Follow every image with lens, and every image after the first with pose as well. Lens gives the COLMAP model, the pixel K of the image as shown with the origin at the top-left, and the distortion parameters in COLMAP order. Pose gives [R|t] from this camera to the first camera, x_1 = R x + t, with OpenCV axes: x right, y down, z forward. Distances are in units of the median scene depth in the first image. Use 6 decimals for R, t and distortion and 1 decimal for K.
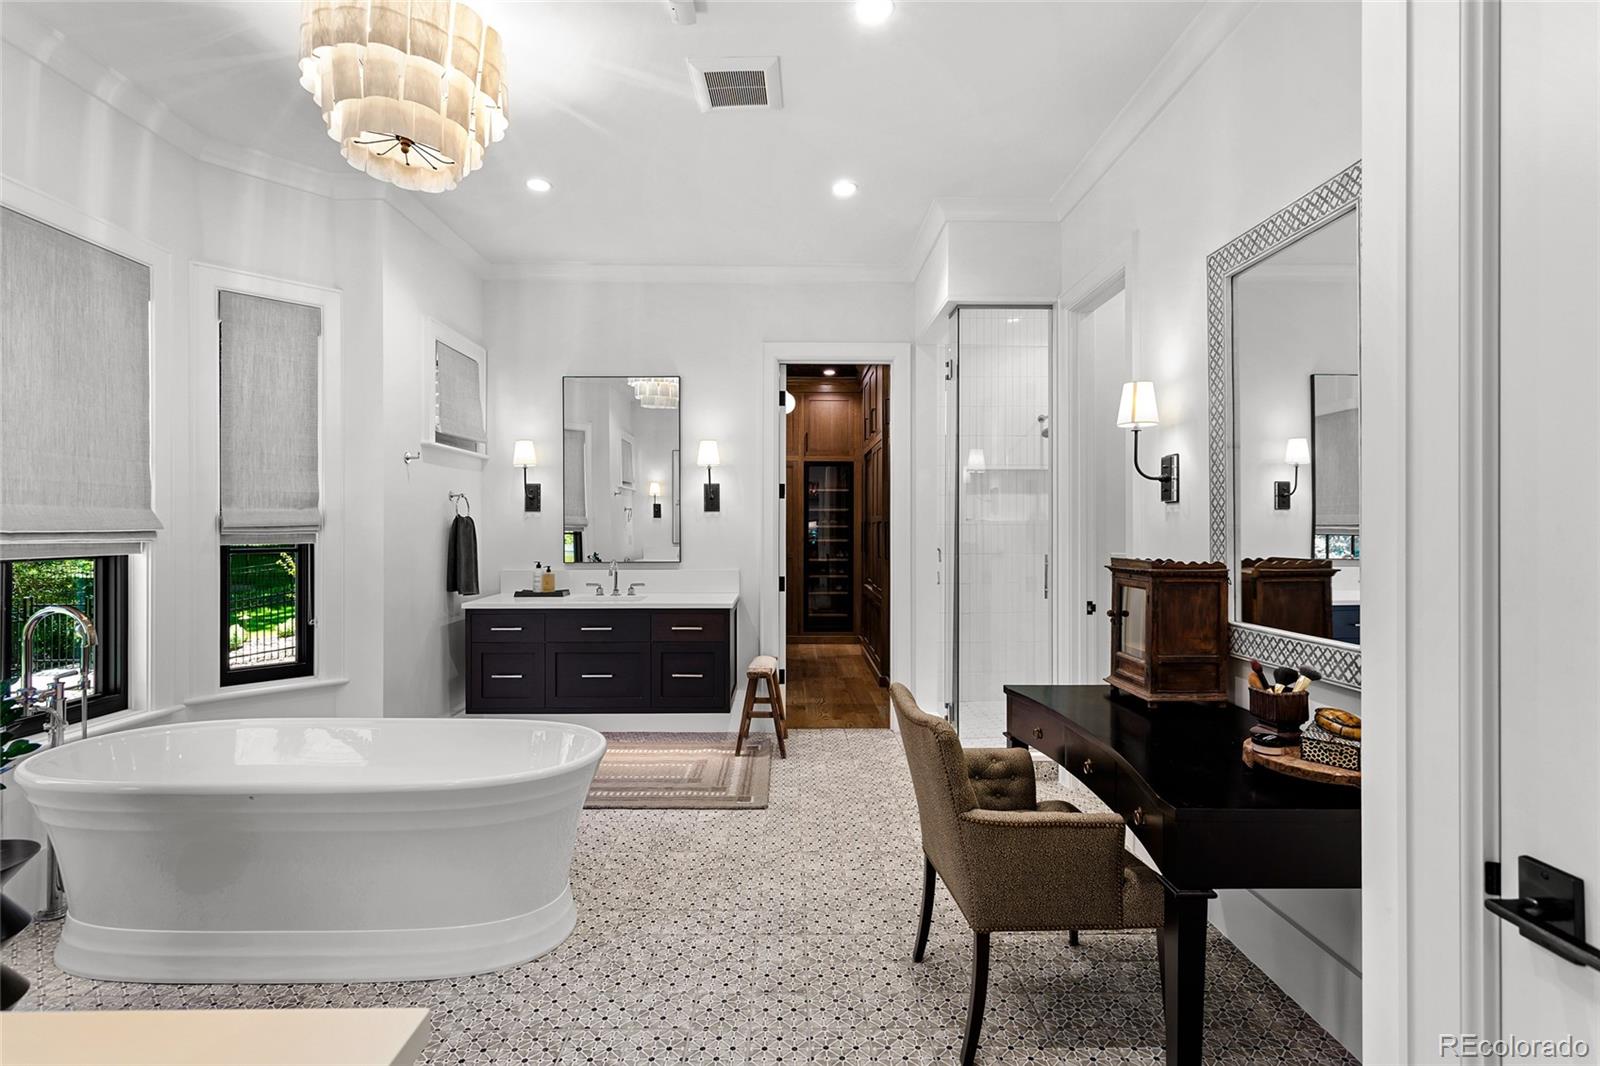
lens RADIAL K [[773.3, 0, 798.6], [0, 773.3, 530.1], [0, 0, 1]] dist [-0.003109, -0.000003]
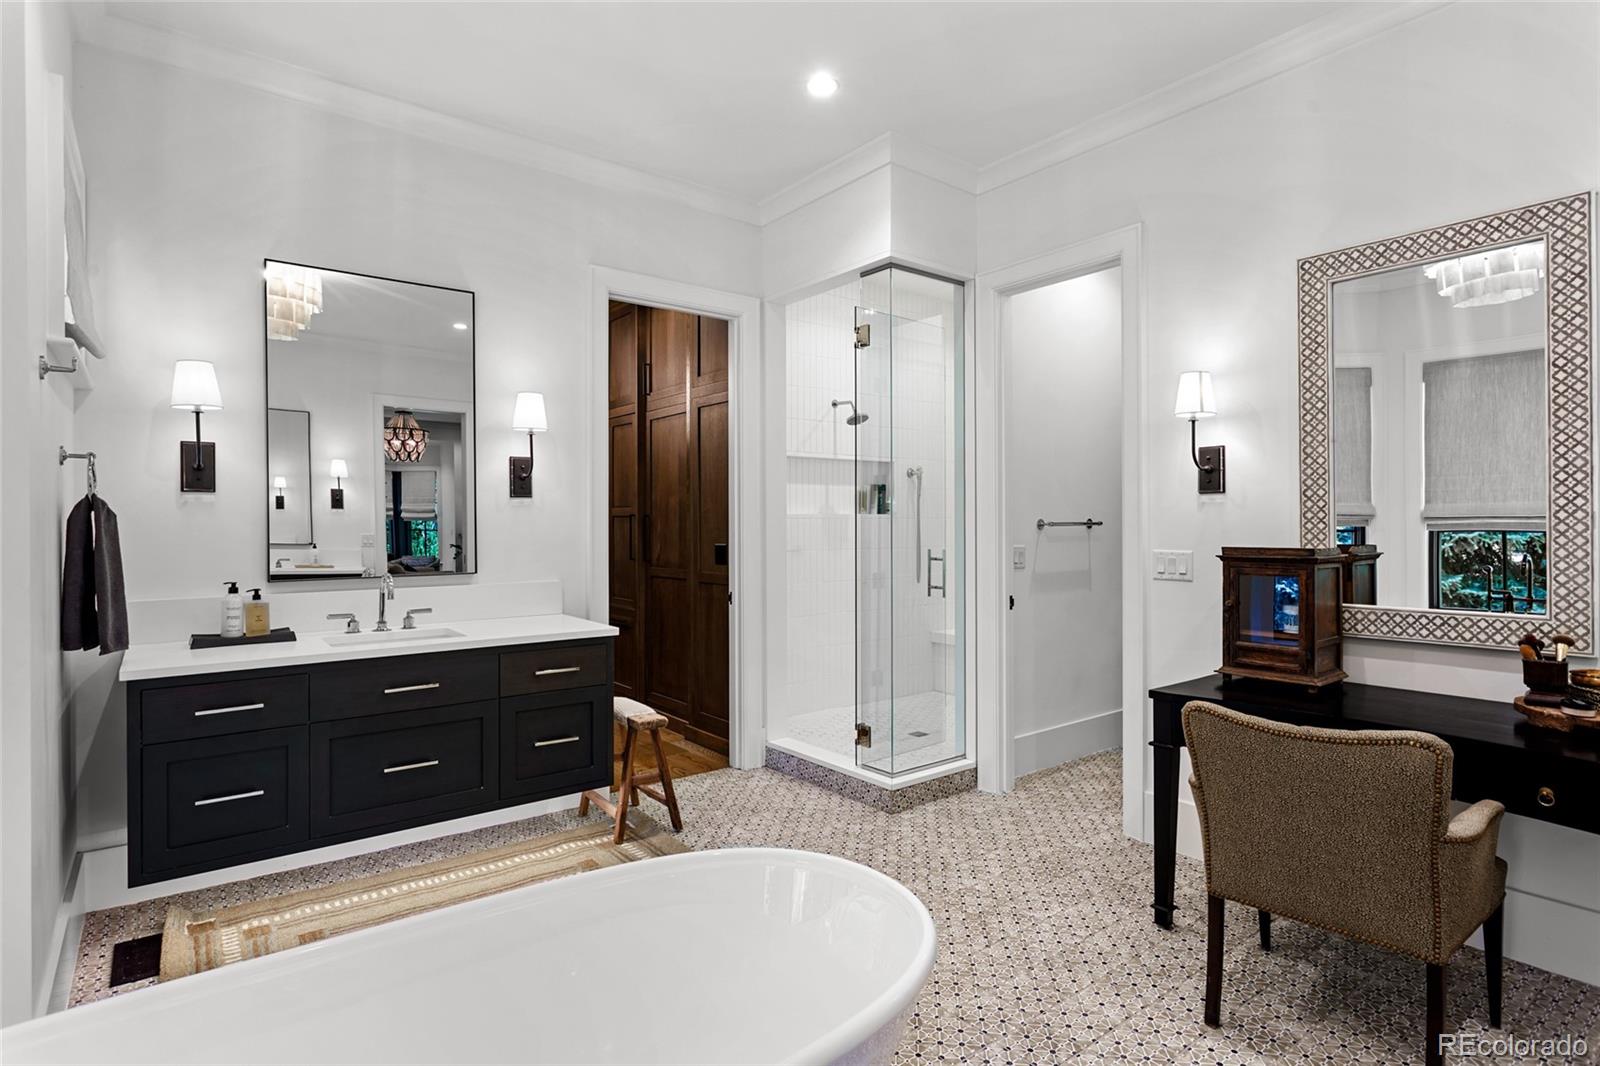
lens RADIAL K [[827.6, 0, 799.9], [0, 827.6, 528.3], [0, 0, 1]] dist [-0.001825, 0.001192]
pose [[0.793245, -0.006034, 0.608872, -0.472067], [0.006183, 0.999979, 0.001855, 0.004580], [-0.608871, 0.002293, 0.793266, 0.347269]]
